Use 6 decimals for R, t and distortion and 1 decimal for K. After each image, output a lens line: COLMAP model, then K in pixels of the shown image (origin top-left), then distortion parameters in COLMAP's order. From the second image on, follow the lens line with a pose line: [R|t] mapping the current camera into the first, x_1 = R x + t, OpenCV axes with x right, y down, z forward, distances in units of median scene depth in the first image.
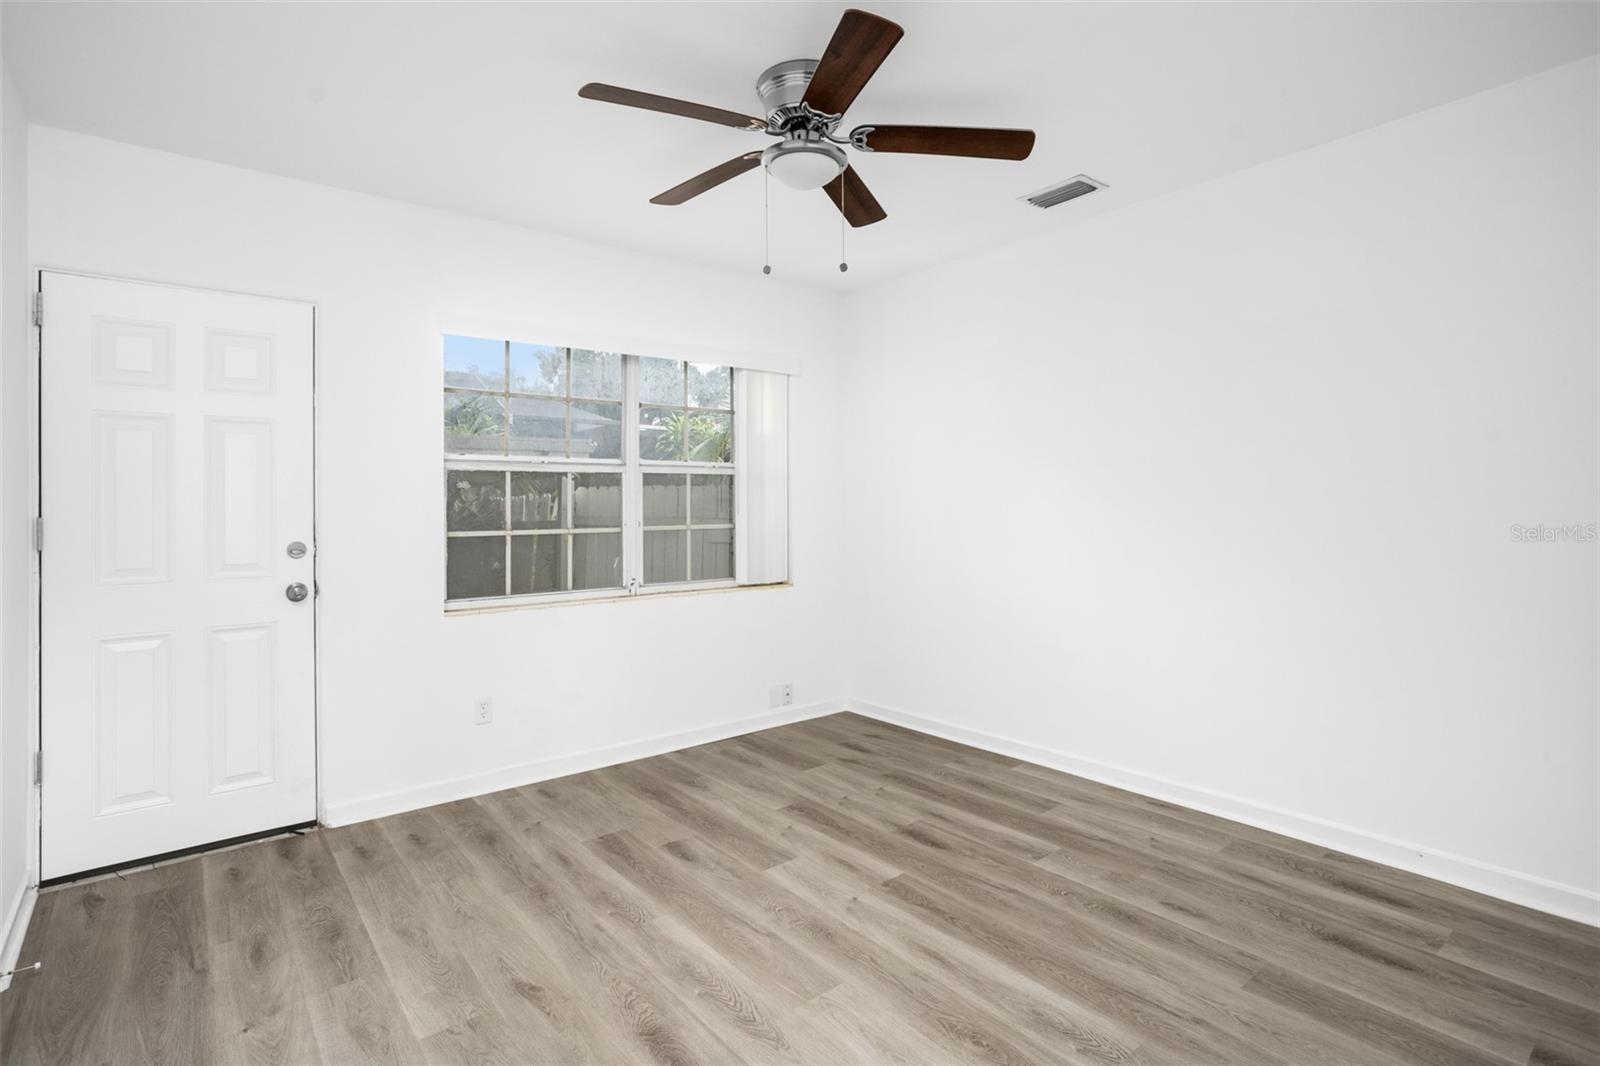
lens RADIAL K [[777.0, 0, 797.5], [0, 777.0, 545.9], [0, 0, 1]] dist [-0.024700, 0.013368]
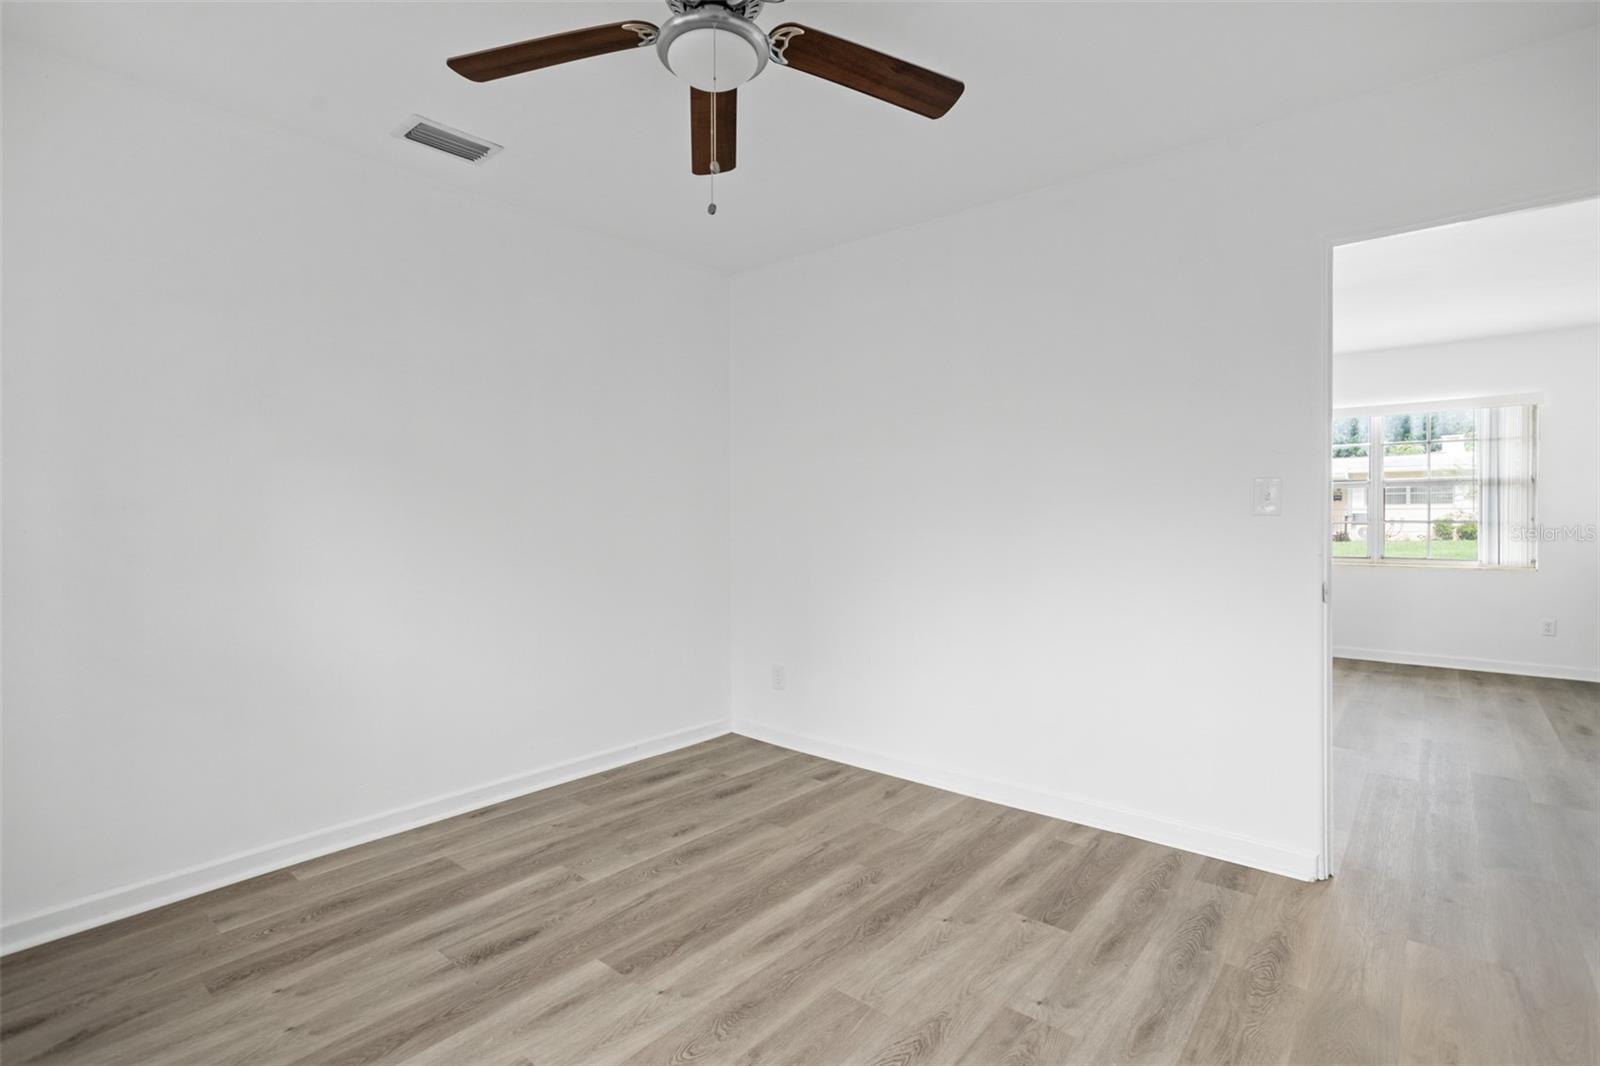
lens RADIAL K [[777.0, 0, 808.8], [0, 777.0, 548.6], [0, 0, 1]] dist [-0.024700, 0.013368]
pose [[-0.200351, -0.027215, 0.979346, -0.652258], [0.058844, 0.997475, 0.039757, -0.012988], [-0.977956, 0.065594, -0.198243, 0.902574]]
